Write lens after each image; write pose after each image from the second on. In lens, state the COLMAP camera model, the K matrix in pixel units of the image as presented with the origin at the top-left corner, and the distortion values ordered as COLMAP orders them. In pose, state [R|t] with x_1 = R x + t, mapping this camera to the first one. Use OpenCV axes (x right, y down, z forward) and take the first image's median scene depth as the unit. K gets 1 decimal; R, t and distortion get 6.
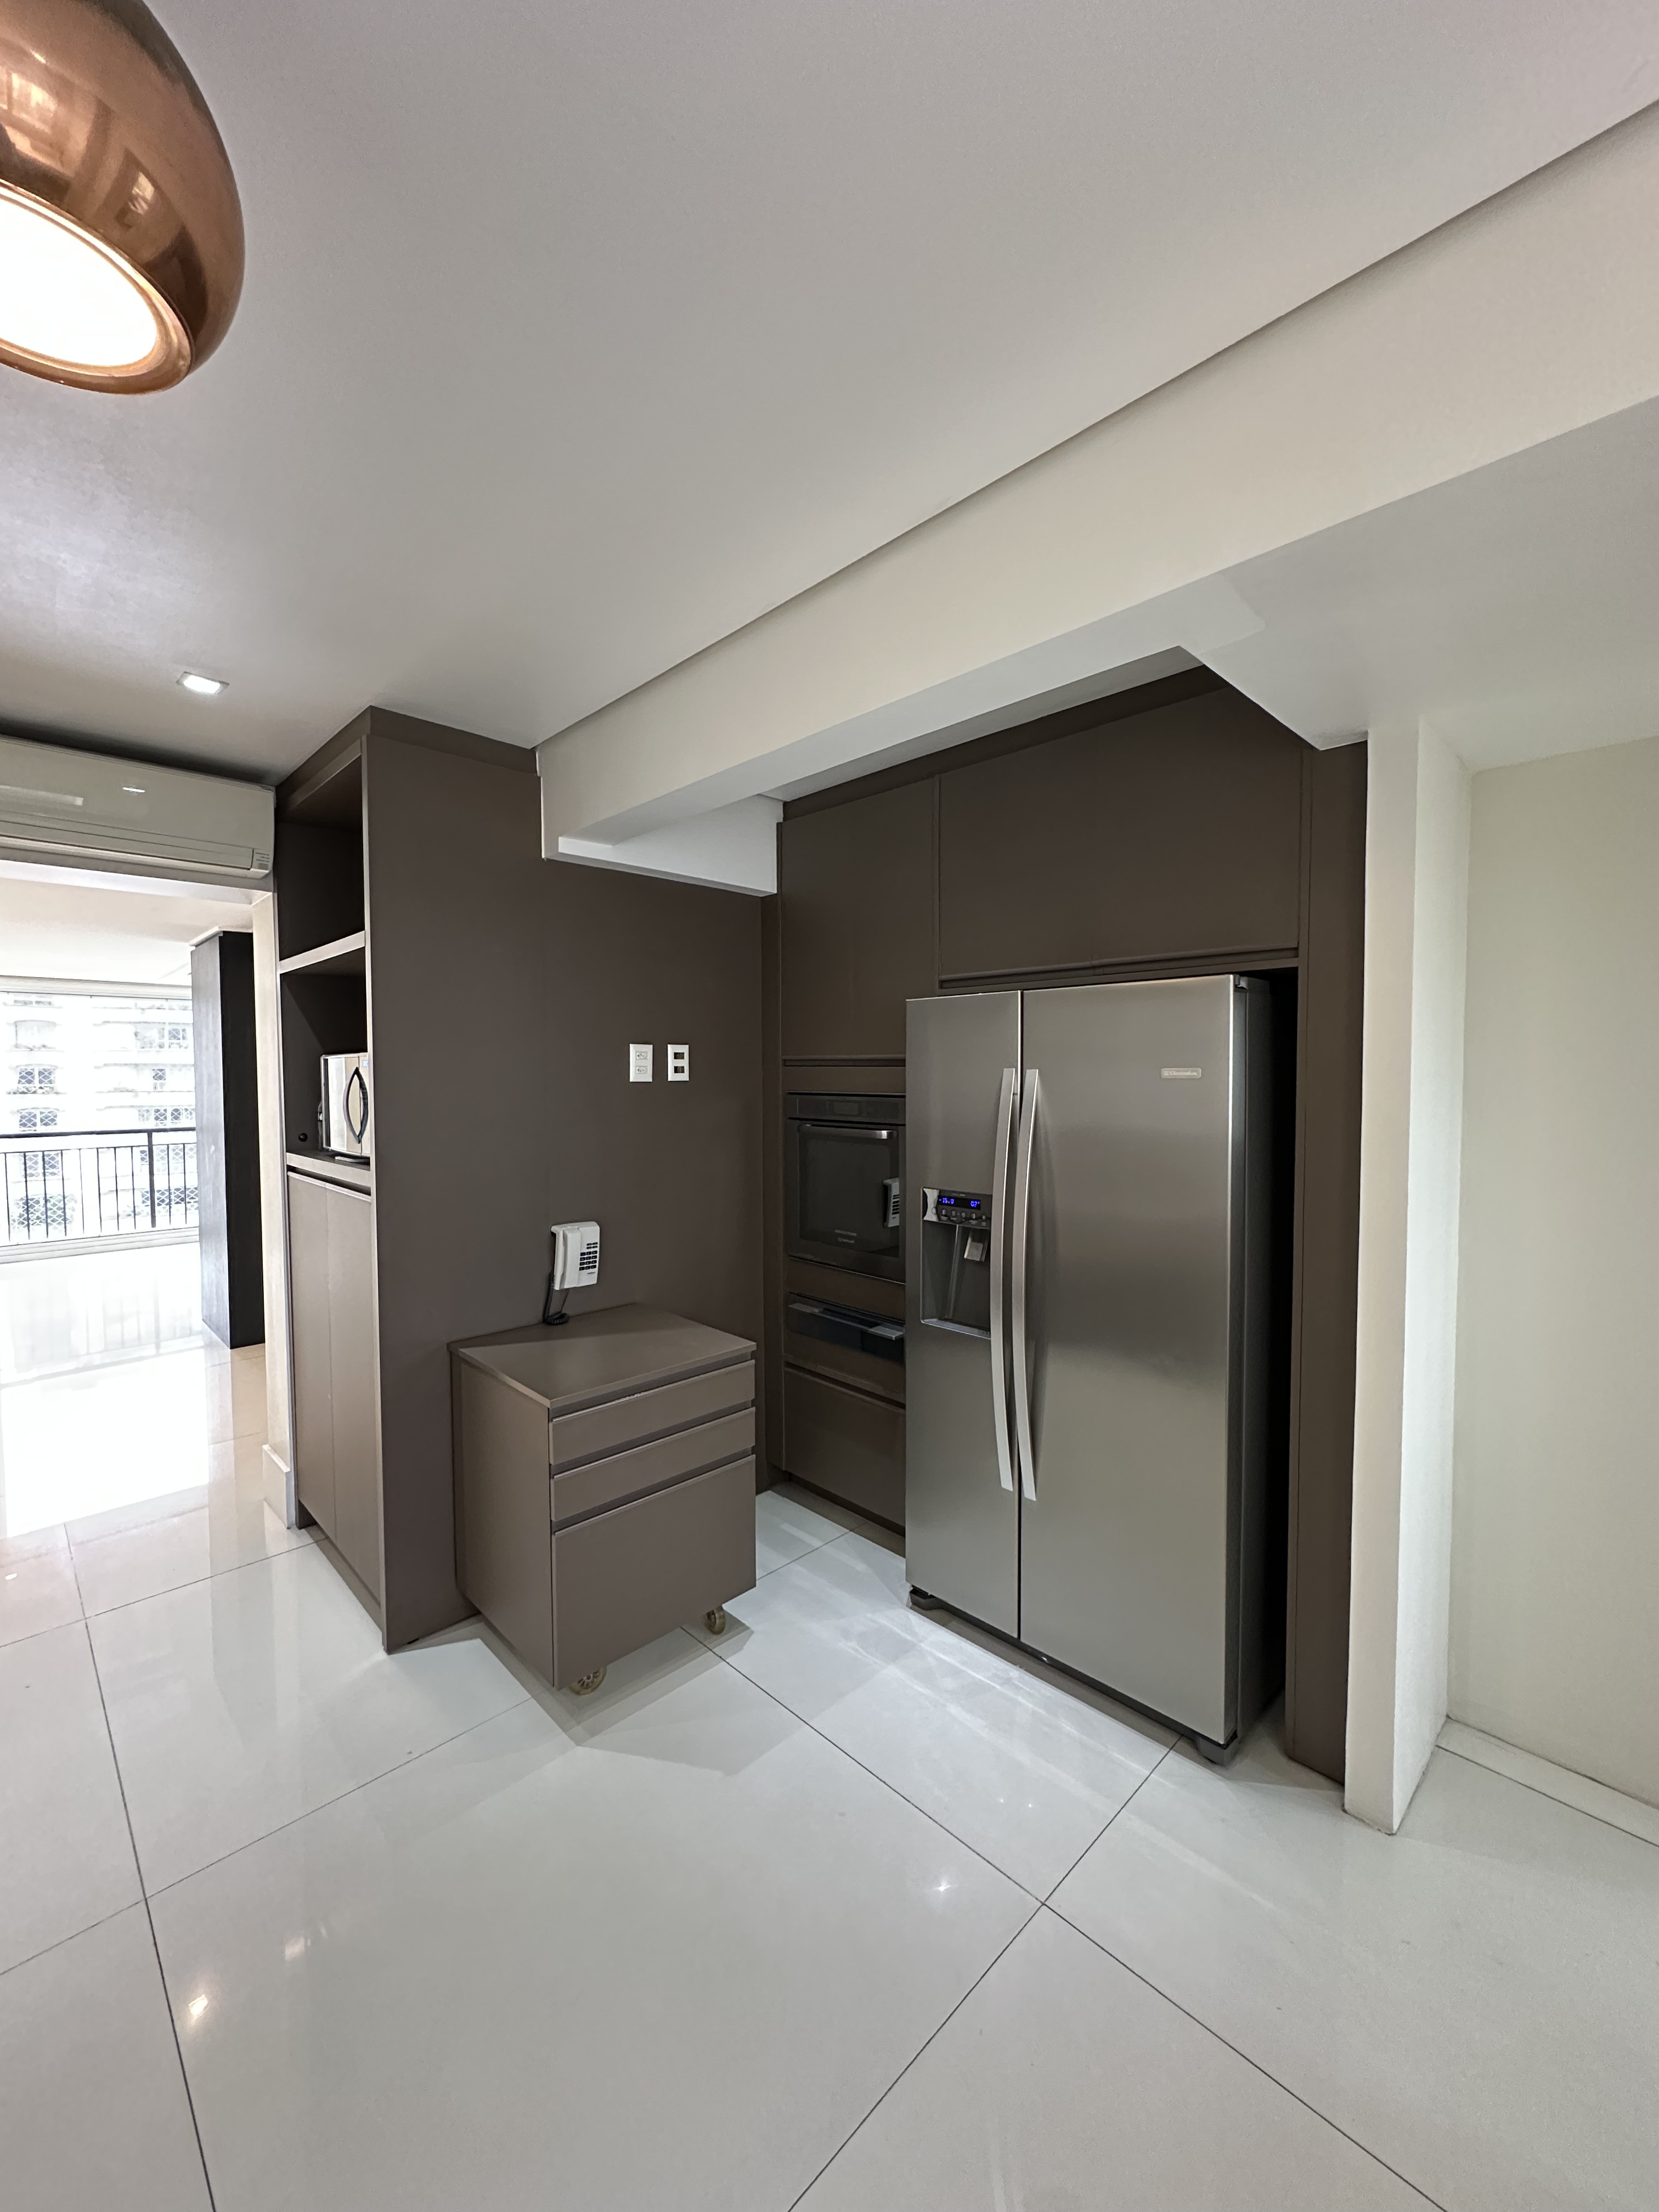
lens RADIAL K [[886.3, 0, 827.3], [0, 886.3, 1102.1], [0, 0, 1]] dist [0.001362, 0.000893]
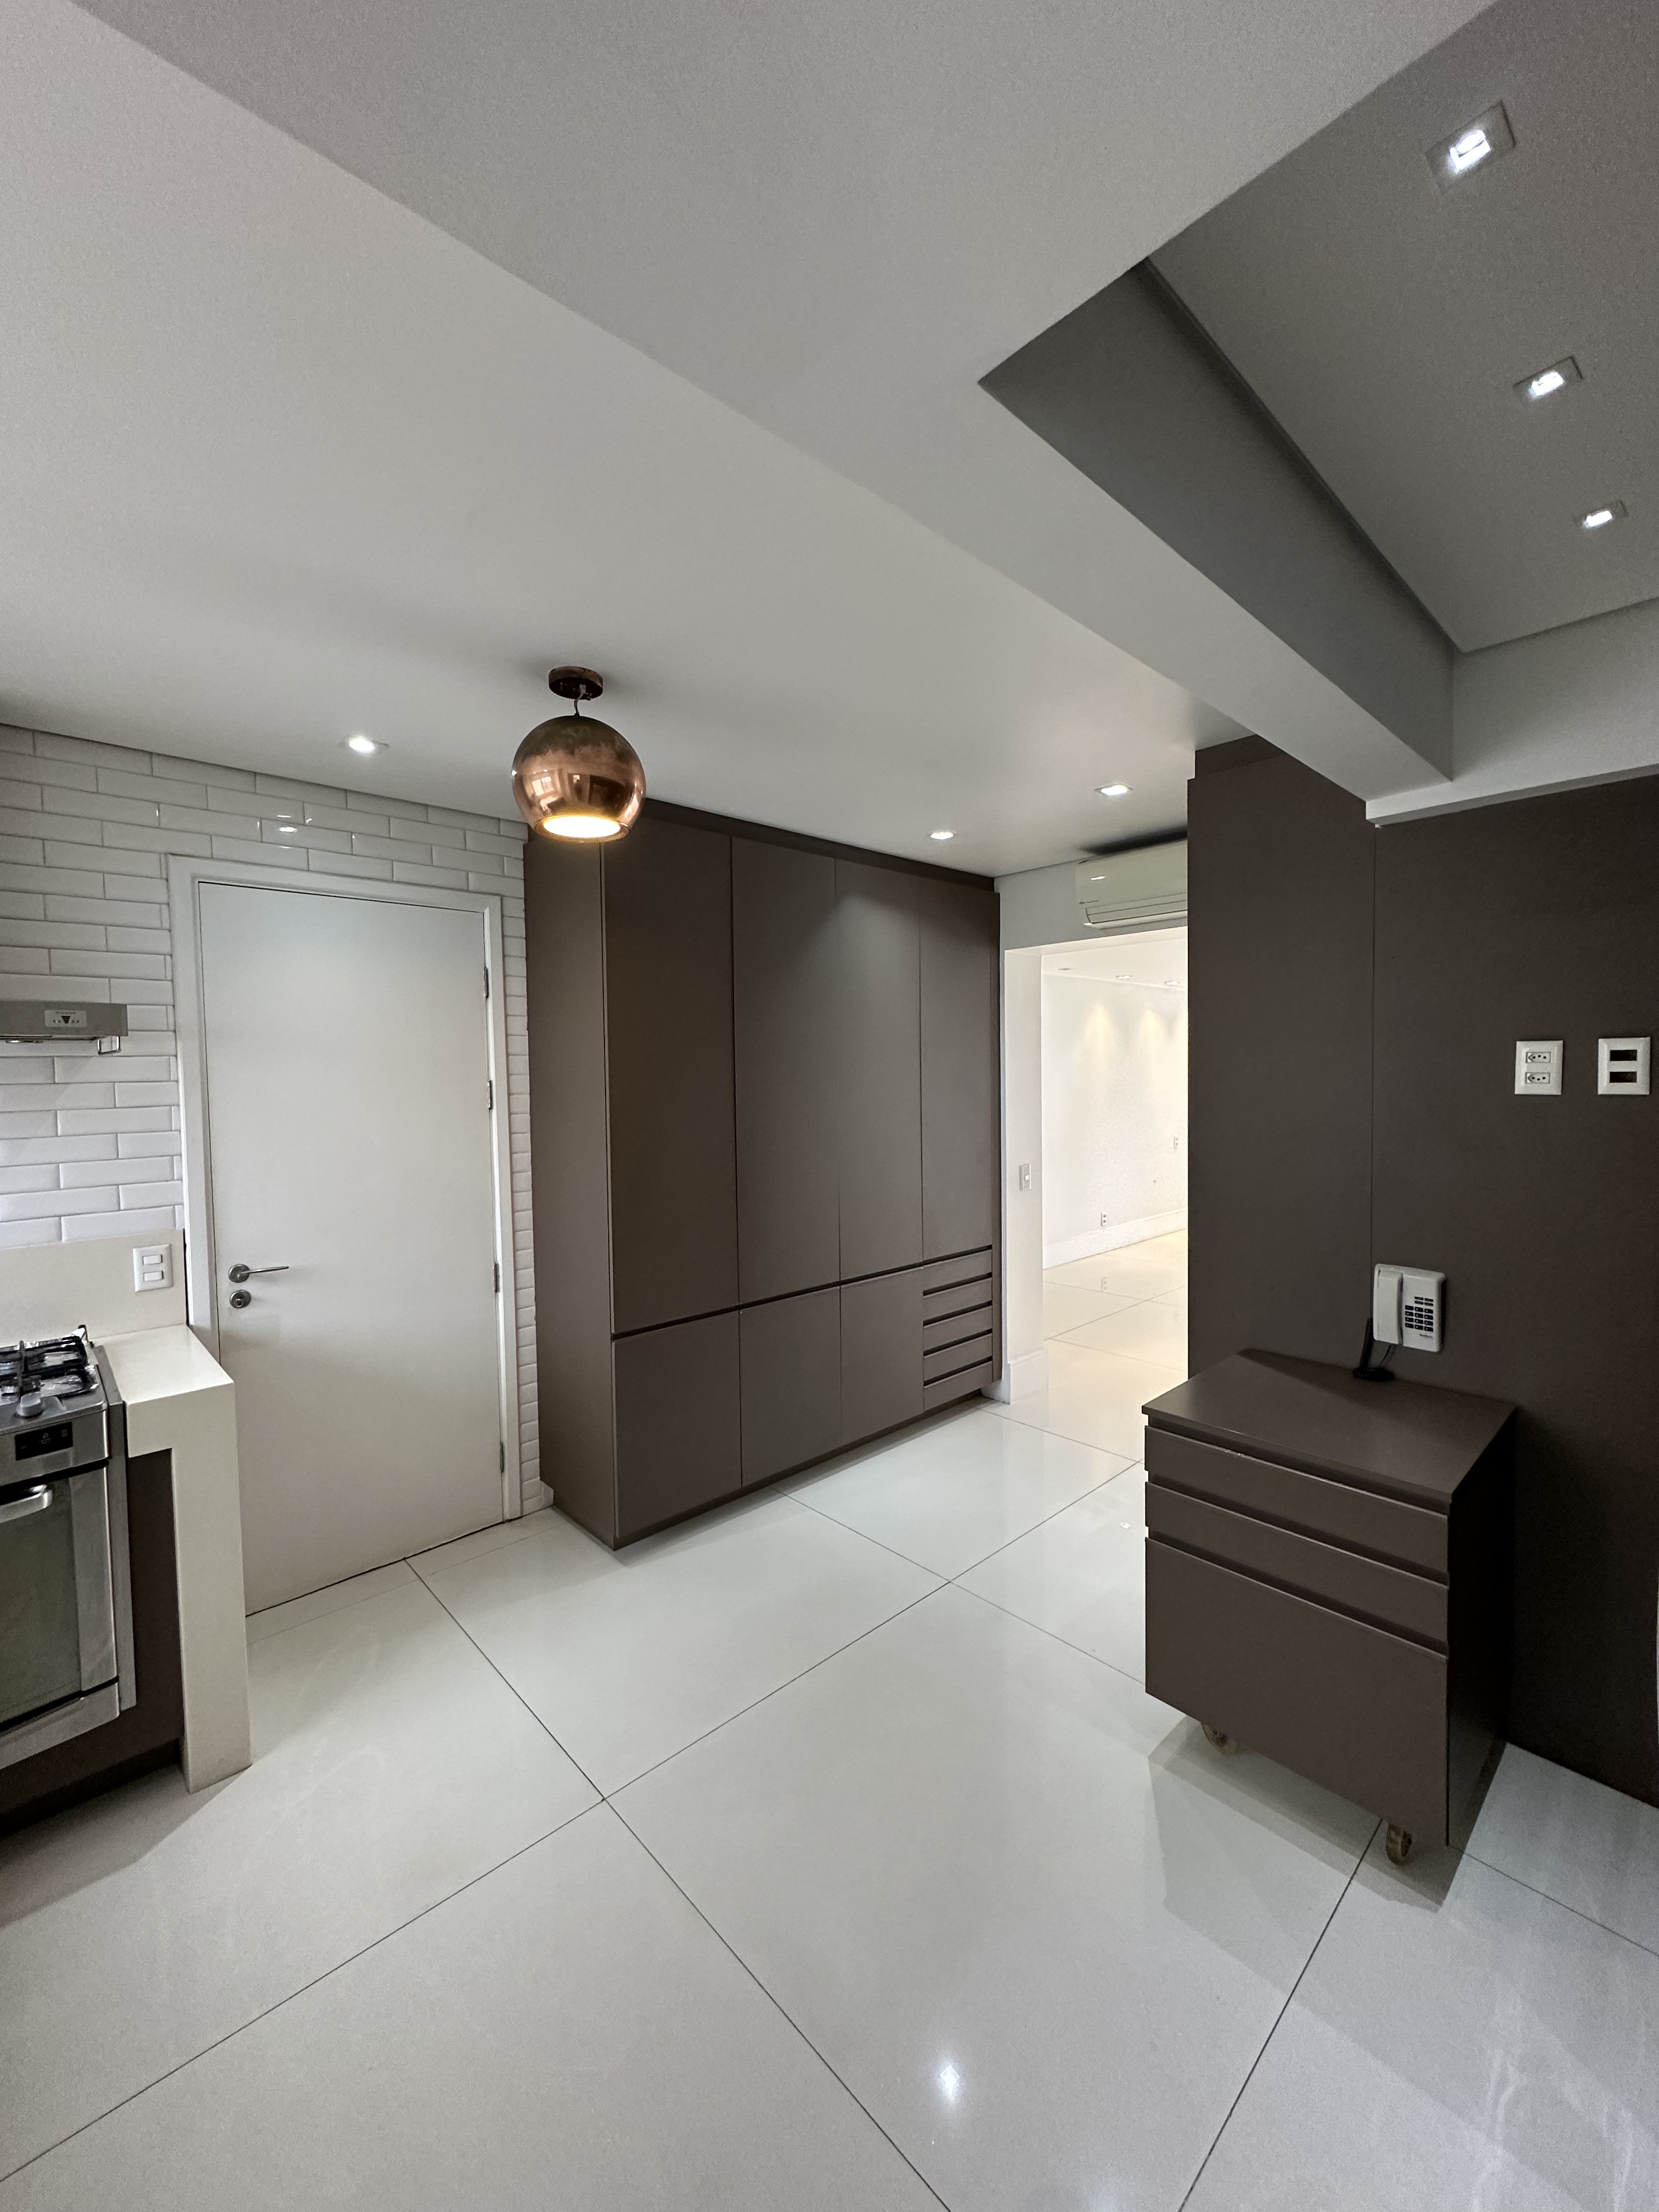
lens RADIAL K [[886.3, 0, 834.7], [0, 886.3, 1106.3], [0, 0, 1]] dist [0.001362, 0.000893]
pose [[-0.009819, 0.053798, -0.998504, 0.492763], [-0.017659, 0.998387, 0.053965, -0.042045], [0.999796, 0.018162, -0.008853, 0.460841]]
